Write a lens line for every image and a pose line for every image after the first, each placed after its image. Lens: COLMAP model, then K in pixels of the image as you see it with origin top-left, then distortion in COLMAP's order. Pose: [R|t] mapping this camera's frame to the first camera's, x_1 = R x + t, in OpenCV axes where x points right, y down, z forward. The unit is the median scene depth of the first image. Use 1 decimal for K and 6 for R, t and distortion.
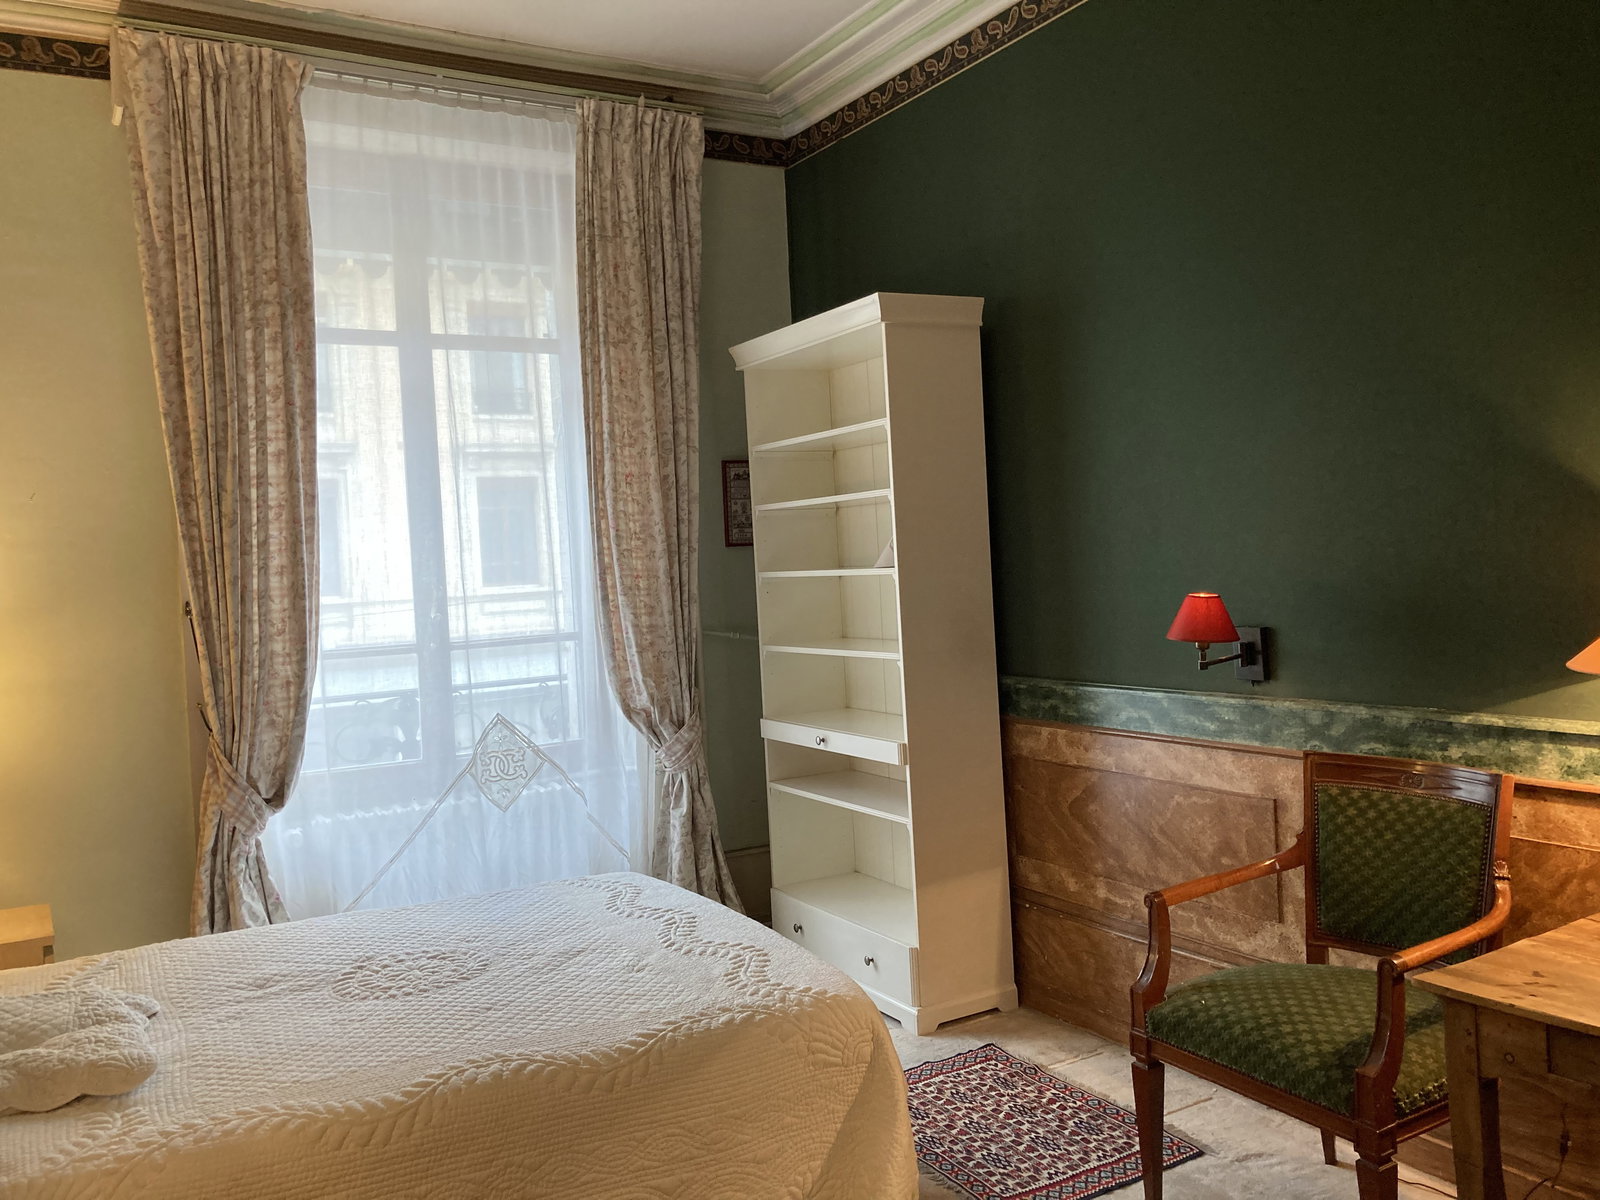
lens RADIAL K [[1309.4, 0, 802.9], [0, 1309.4, 575.0], [0, 0, 1]] dist [0.052163, -0.080406]
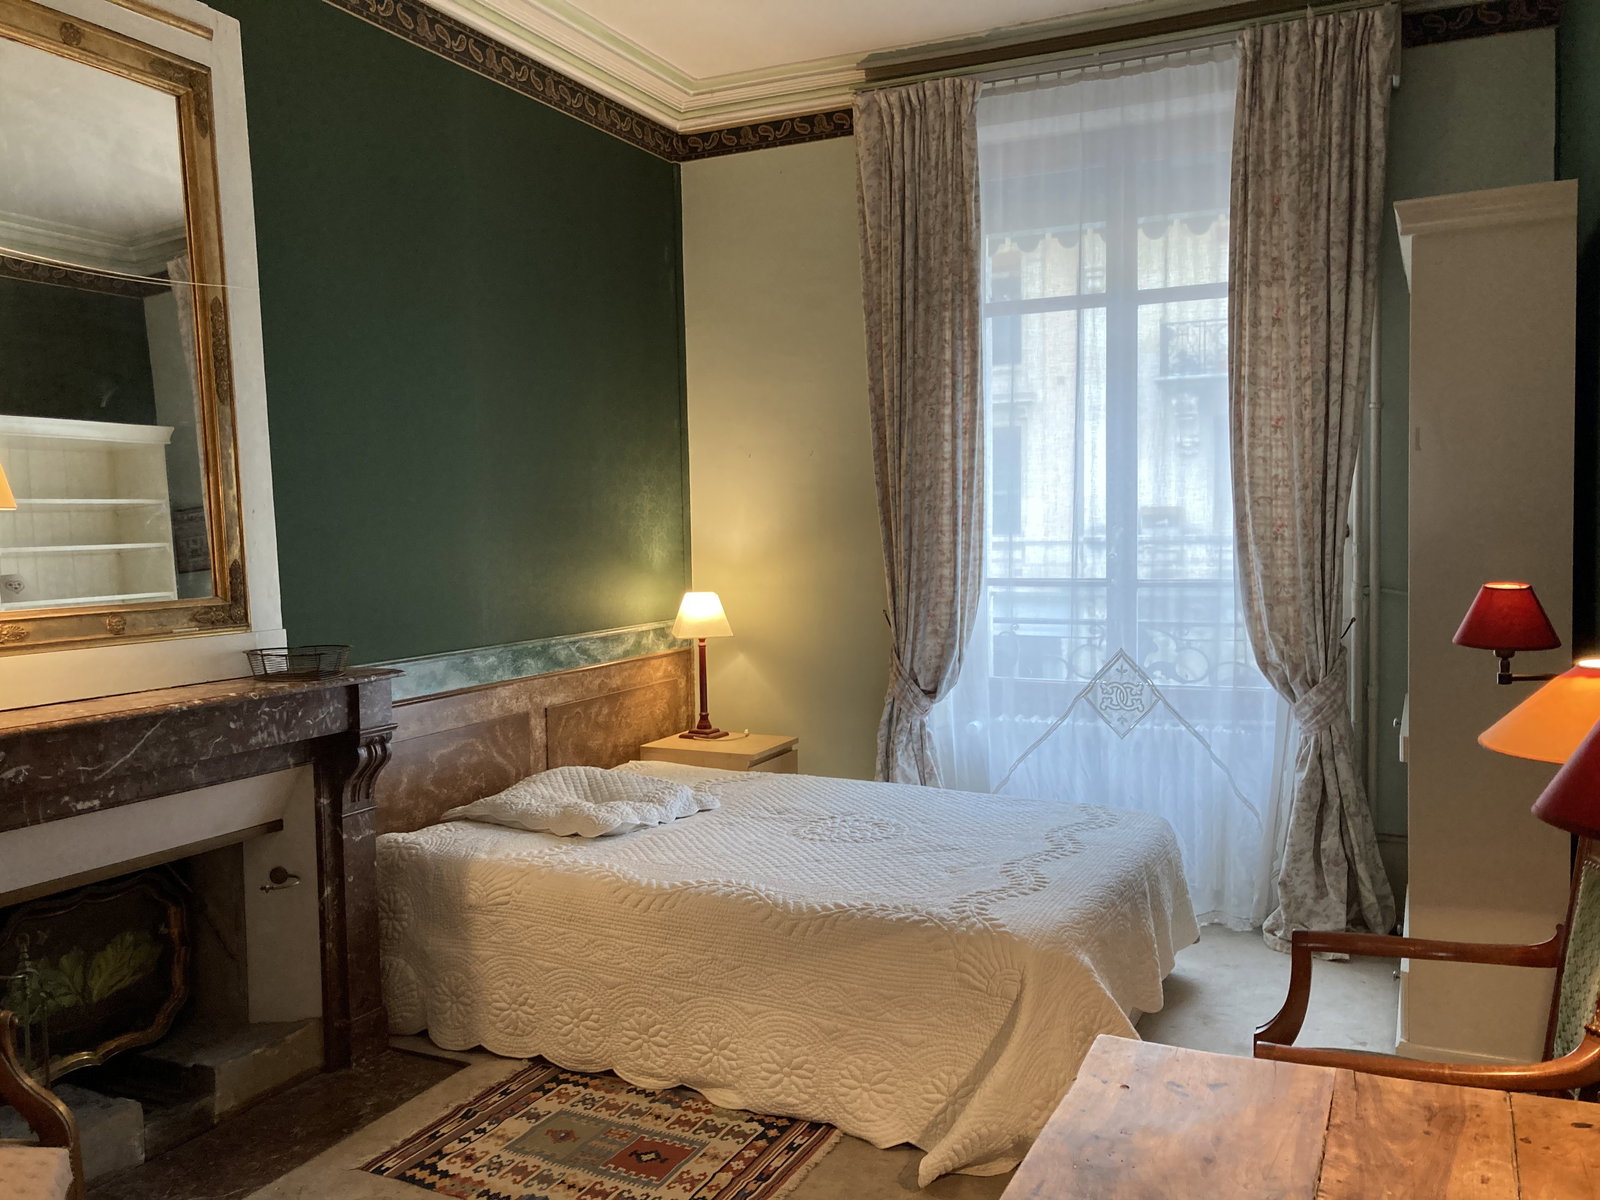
lens RADIAL K [[1326.9, 0, 800.0], [0, 1326.9, 600.0], [0, 0, 1]] dist [0.003628, 0.014595]
pose [[0.553730, 0.087019, -0.828137, 0.570053], [-0.021079, 0.995671, 0.090529, -0.029404], [0.832429, -0.032672, 0.553167, 0.197361]]
